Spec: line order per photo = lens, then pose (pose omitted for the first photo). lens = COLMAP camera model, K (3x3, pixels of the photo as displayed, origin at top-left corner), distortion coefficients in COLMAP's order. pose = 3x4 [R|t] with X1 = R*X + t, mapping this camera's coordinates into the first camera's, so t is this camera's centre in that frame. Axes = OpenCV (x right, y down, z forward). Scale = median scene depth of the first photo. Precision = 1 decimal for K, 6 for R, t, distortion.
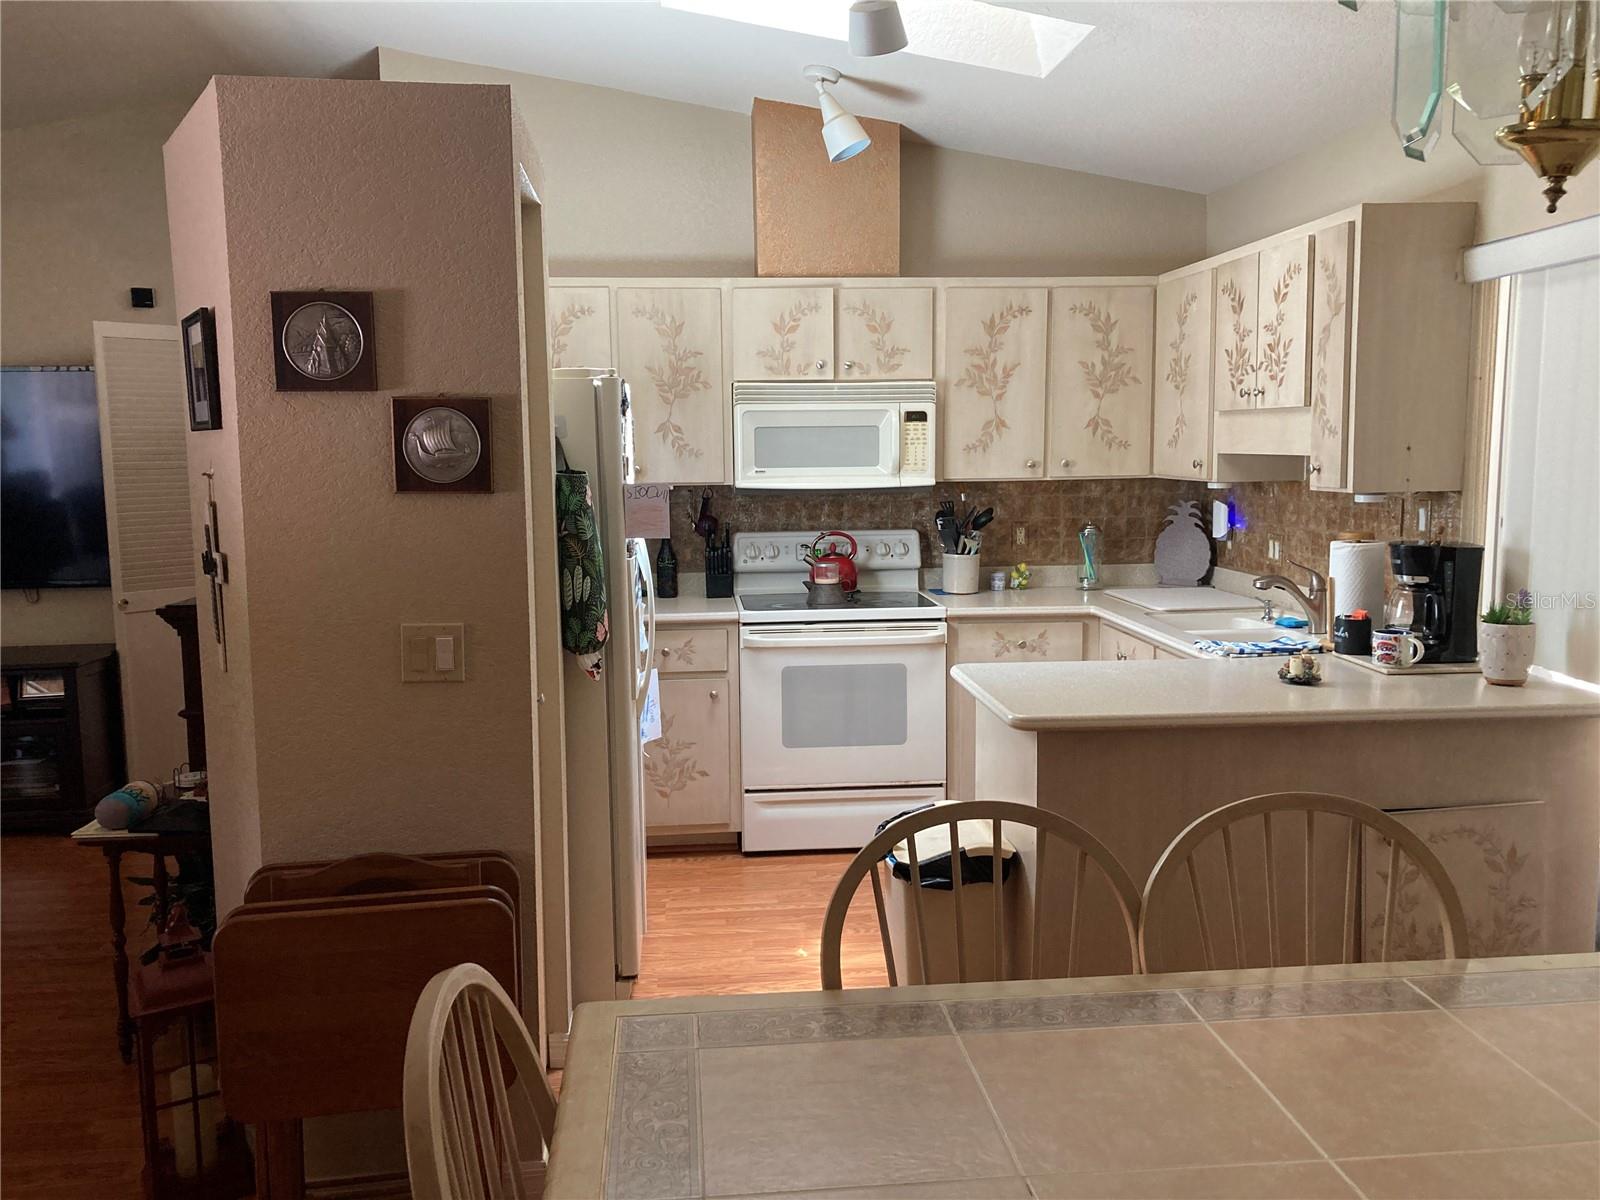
lens RADIAL K [[1310.2, 0, 800.0], [0, 1310.2, 600.0], [0, 0, 1]] dist [0.092173, -0.077779]
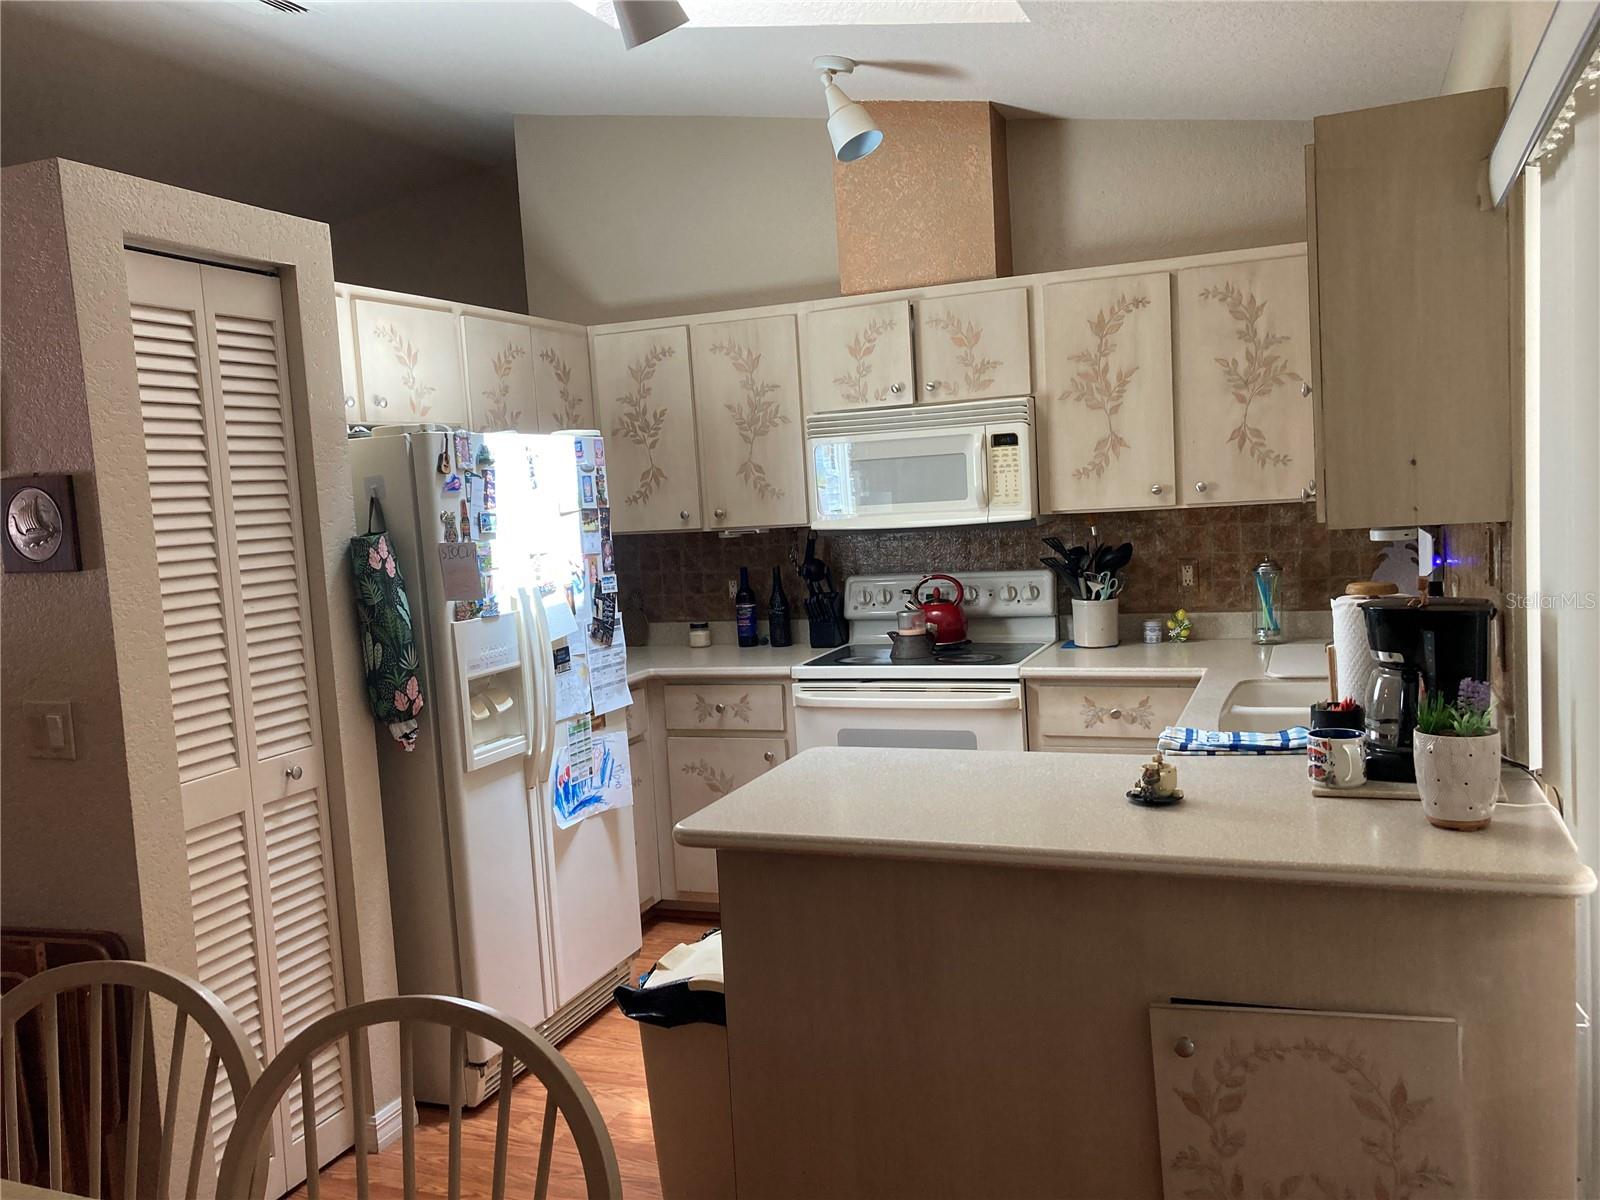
lens RADIAL K [[1301.8, 0, 800.0], [0, 1301.8, 600.0], [0, 0, 1]] dist [0.033454, -0.006608]
pose [[0.890876, -0.002446, -0.454240, 0.348931], [-0.003793, 0.999911, -0.012823, -0.024367], [0.454231, 0.013147, 0.890787, 0.186667]]
